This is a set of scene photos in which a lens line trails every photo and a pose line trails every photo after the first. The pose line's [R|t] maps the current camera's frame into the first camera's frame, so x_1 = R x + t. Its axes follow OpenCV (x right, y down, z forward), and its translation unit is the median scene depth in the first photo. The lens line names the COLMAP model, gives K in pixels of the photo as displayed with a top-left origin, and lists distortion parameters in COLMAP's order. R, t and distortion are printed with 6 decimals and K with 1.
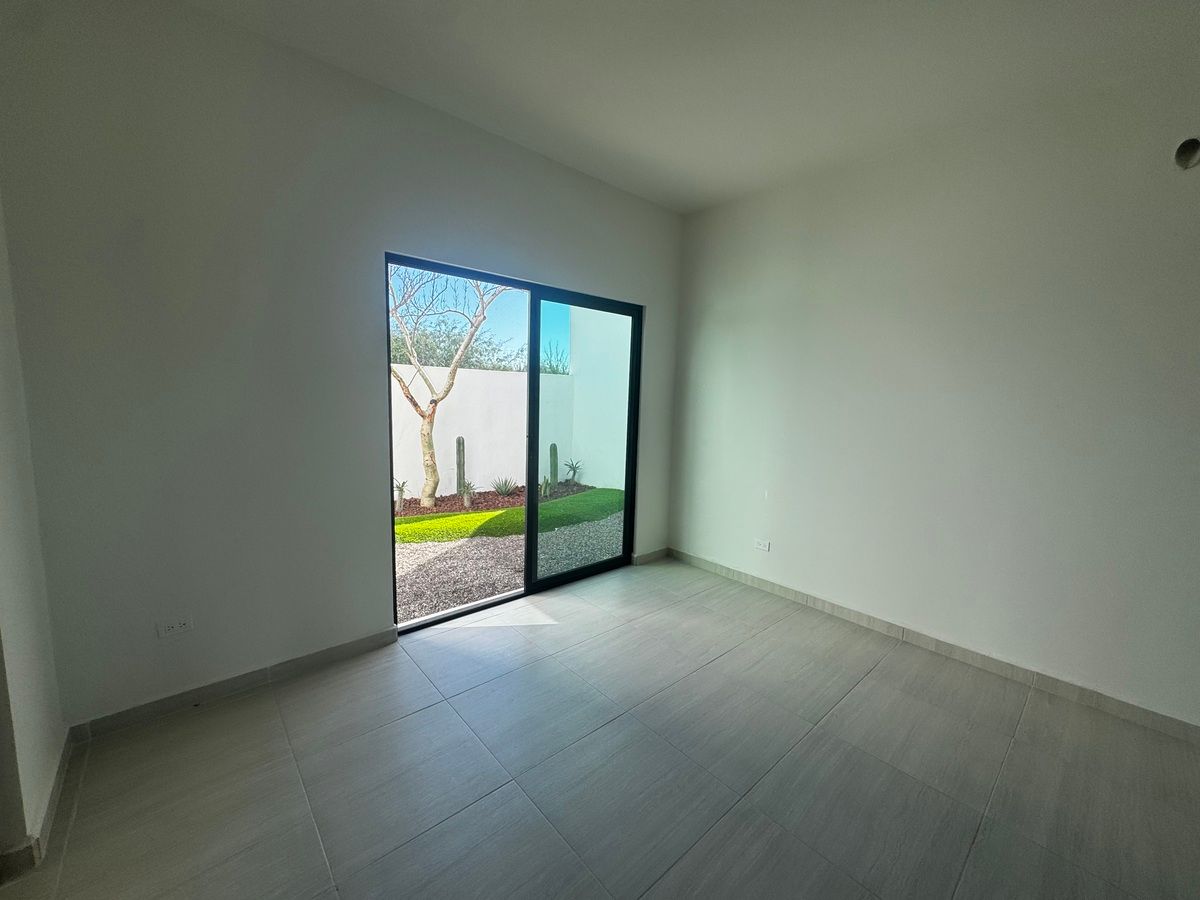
lens RADIAL K [[474.8, 0, 600.0], [0, 474.8, 450.0], [0, 0, 1]] dist [-0.001507, 0.000342]
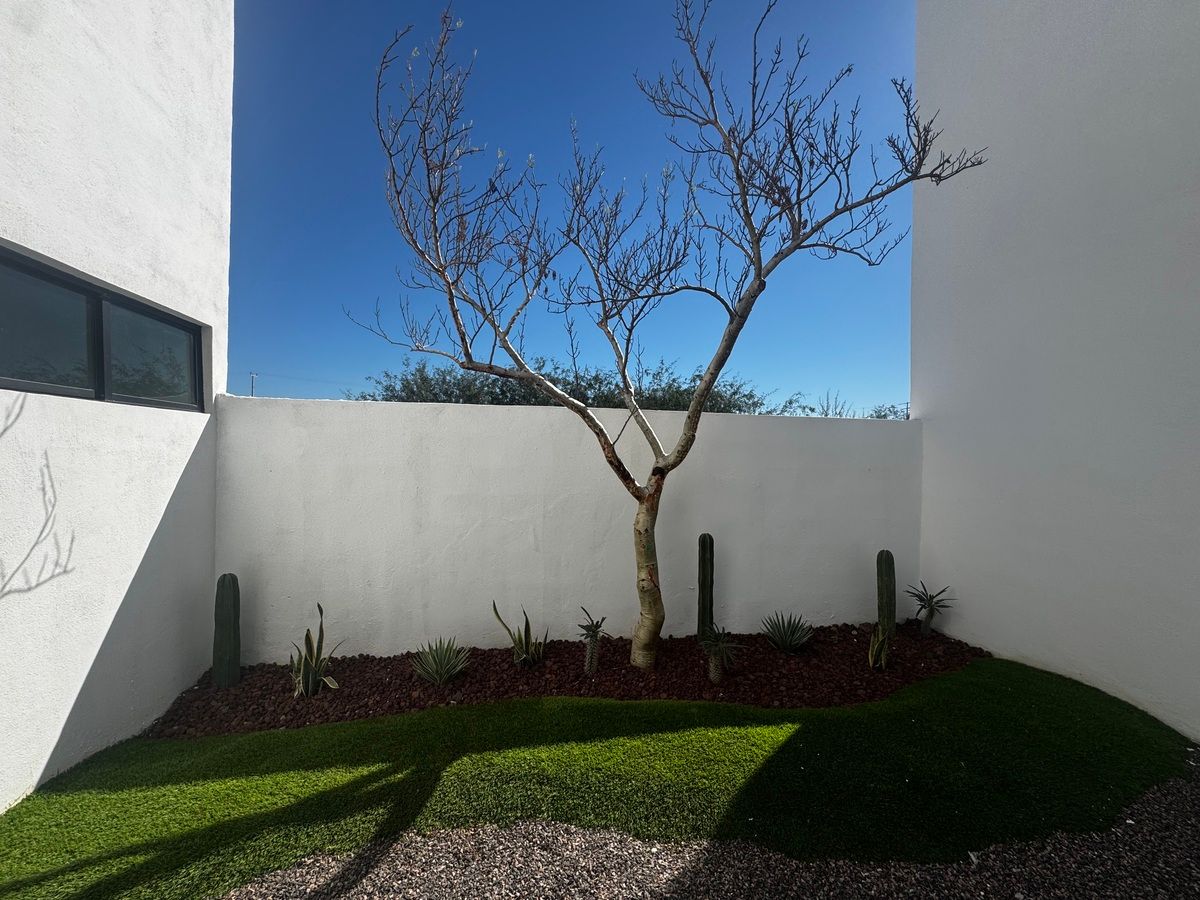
lens RADIAL K [[474.8, 0, 600.0], [0, 474.8, 450.0], [0, 0, 1]] dist [-0.001507, 0.000342]
pose [[0.865042, -0.014988, -0.501475, -0.146204], [-0.050768, 0.991808, -0.117217, -0.063567], [0.499124, 0.126856, 0.857195, 0.538829]]
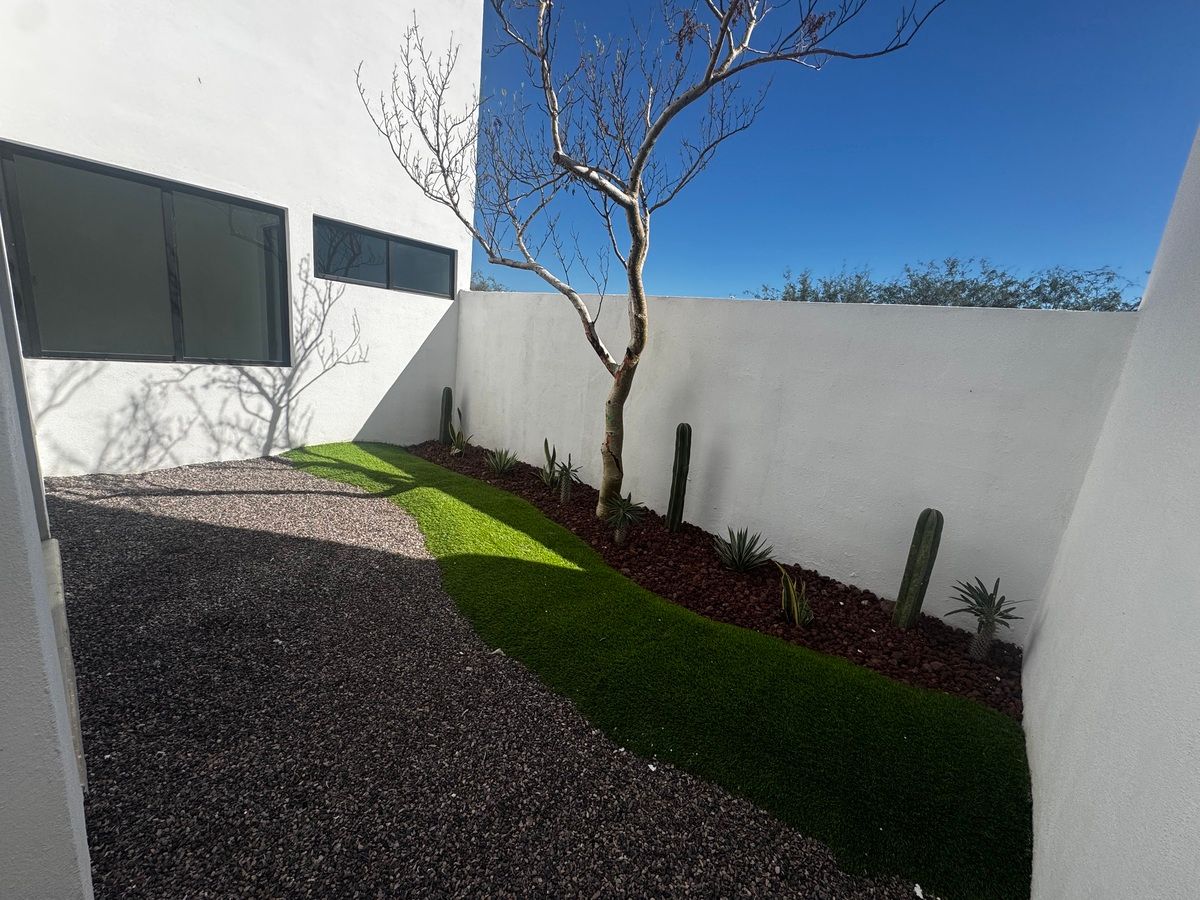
lens RADIAL K [[474.8, 0, 600.0], [0, 474.8, 450.0], [0, 0, 1]] dist [-0.001507, 0.000342]
pose [[0.127335, 0.201038, -0.971272, 0.267700], [-0.221789, 0.960219, 0.169673, -0.081890], [0.966745, 0.193812, 0.166857, 0.968899]]
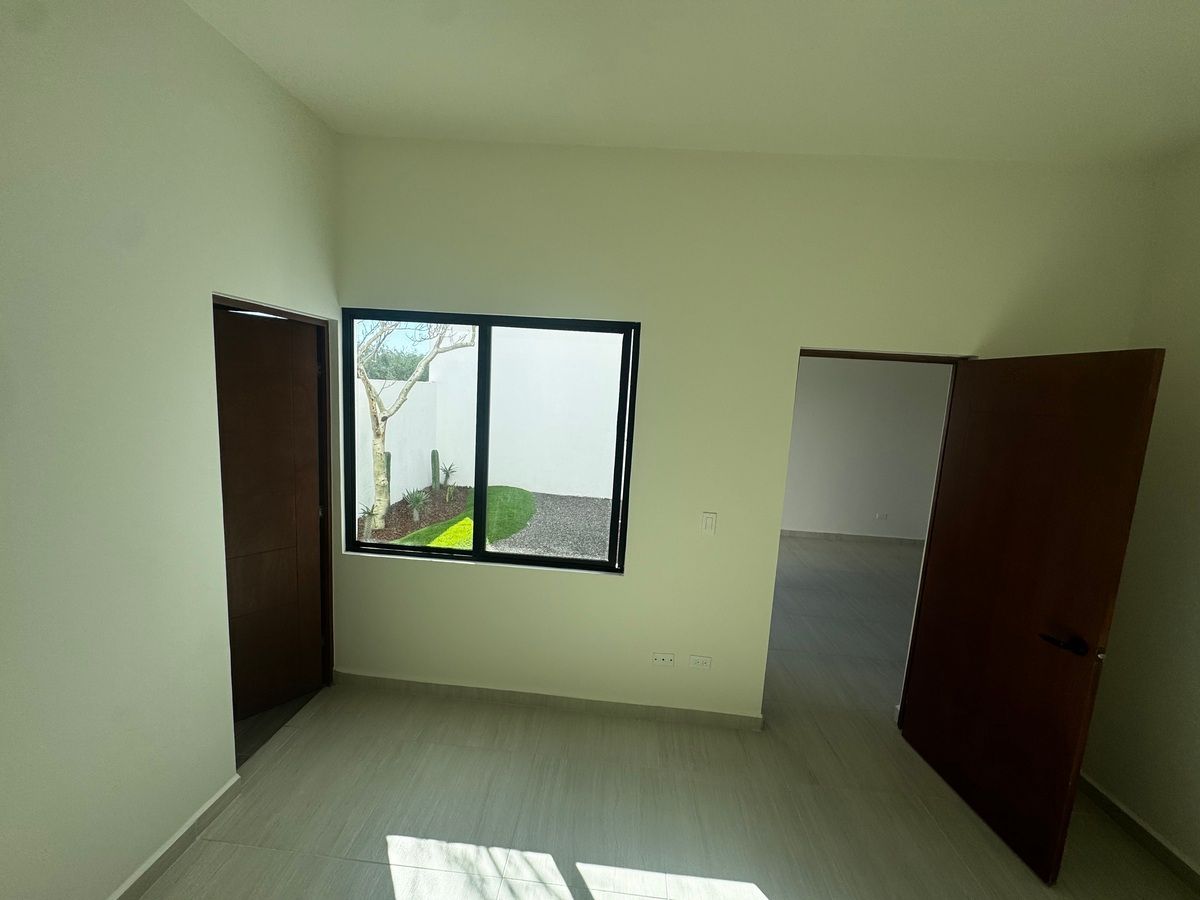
lens RADIAL K [[474.8, 0, 600.0], [0, 474.8, 450.0], [0, 0, 1]] dist [-0.001507, 0.000342]
pose [[0.712779, -0.074860, 0.697382, -0.776052], [0.046520, 0.997144, 0.059490, -0.082148], [-0.699844, -0.009961, 0.714226, 0.013347]]
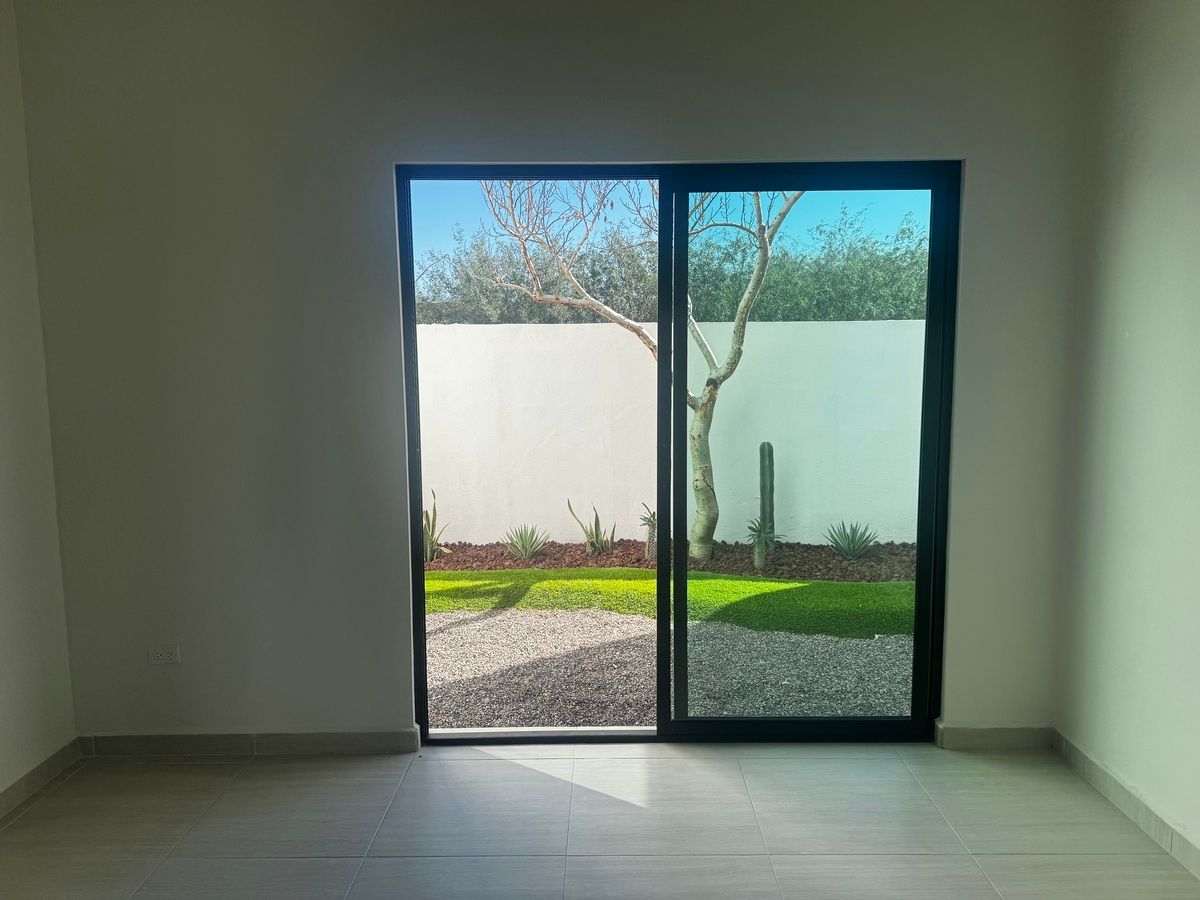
lens RADIAL K [[834.7, 0, 607.1], [0, 834.7, 445.5], [0, 0, 1]] dist [0.163955, -0.330319]
pose [[0.745254, 0.038017, -0.665696, 0.274213], [-0.051854, 0.998654, -0.001020, -0.016081], [0.664762, 0.035279, 0.746222, 0.146351]]
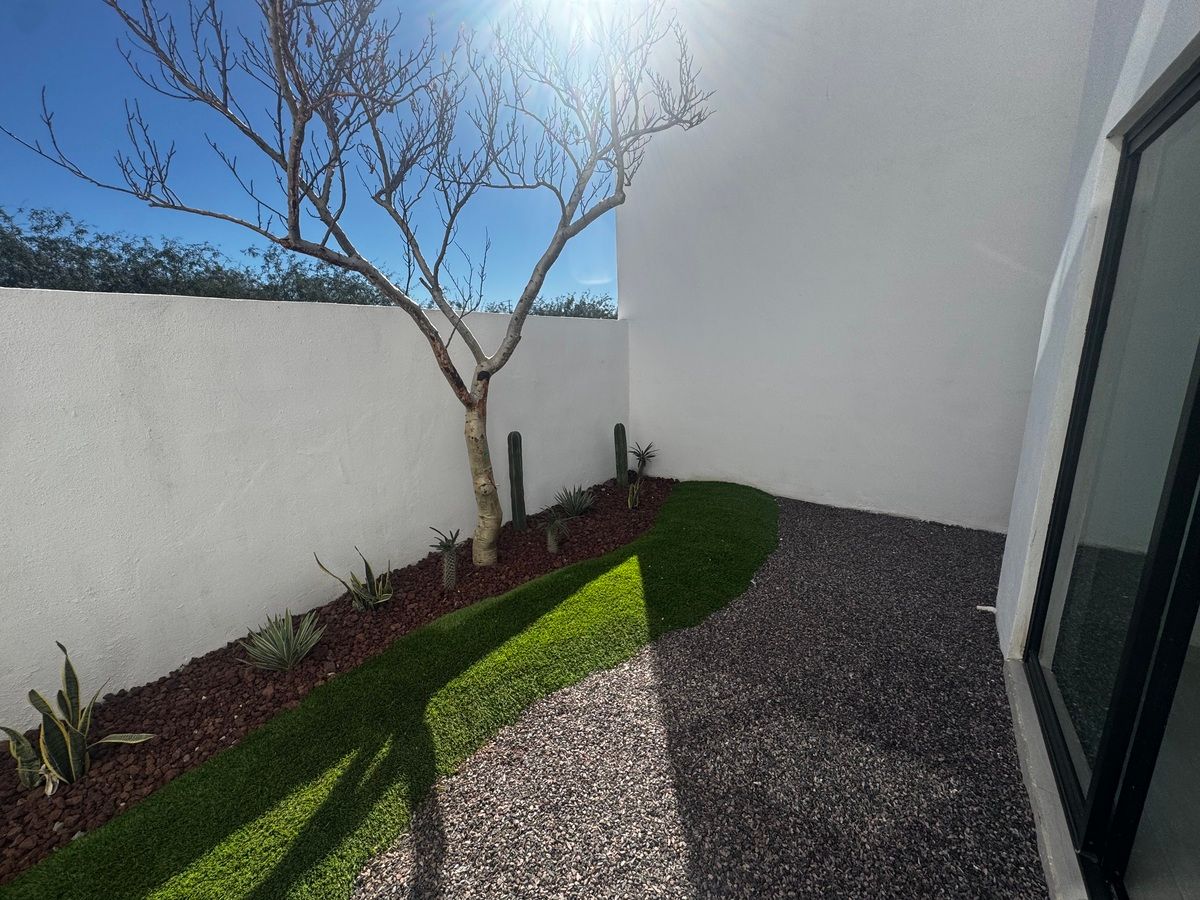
lens RADIAL K [[474.8, 0, 600.0], [0, 474.8, 450.0], [0, 0, 1]] dist [-0.001507, 0.000342]
pose [[0.970786, -0.102982, 0.216726, -0.378681], [0.080991, 0.990843, 0.108034, -0.071430], [-0.225866, -0.087325, 0.970236, 0.482610]]
